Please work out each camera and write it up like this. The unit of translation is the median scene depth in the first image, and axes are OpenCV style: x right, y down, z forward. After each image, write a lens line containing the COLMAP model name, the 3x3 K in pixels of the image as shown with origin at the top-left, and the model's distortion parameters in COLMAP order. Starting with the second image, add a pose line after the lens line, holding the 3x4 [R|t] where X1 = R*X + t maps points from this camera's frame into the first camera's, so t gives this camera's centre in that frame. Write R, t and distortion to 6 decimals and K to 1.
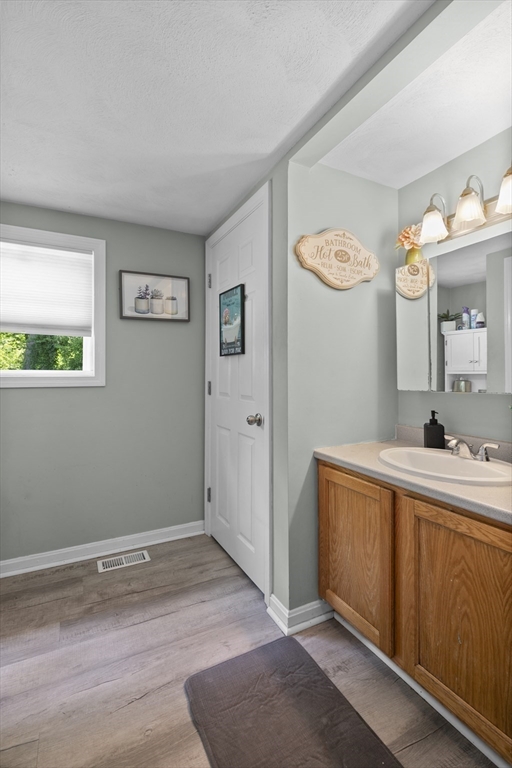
lens RADIAL K [[354.0, 0, 254.1], [0, 354.0, 372.2], [0, 0, 1]] dist [-0.000260, 0.000031]
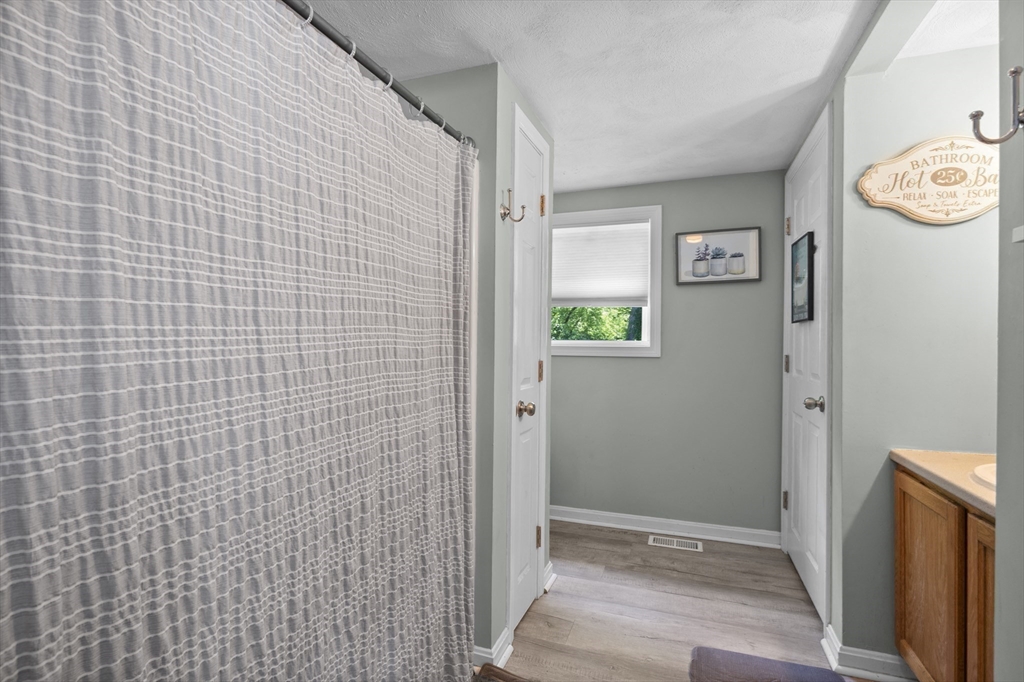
lens RADIAL K [[498.9, 0, 512.0], [0, 498.9, 341.0], [0, 0, 1]] dist [0.000025, 0.000084]
pose [[0.685493, 0.003650, -0.728070, 0.359545], [-0.006120, 0.999981, -0.000749, -0.001222], [0.728053, 0.004969, 0.685503, -0.273007]]
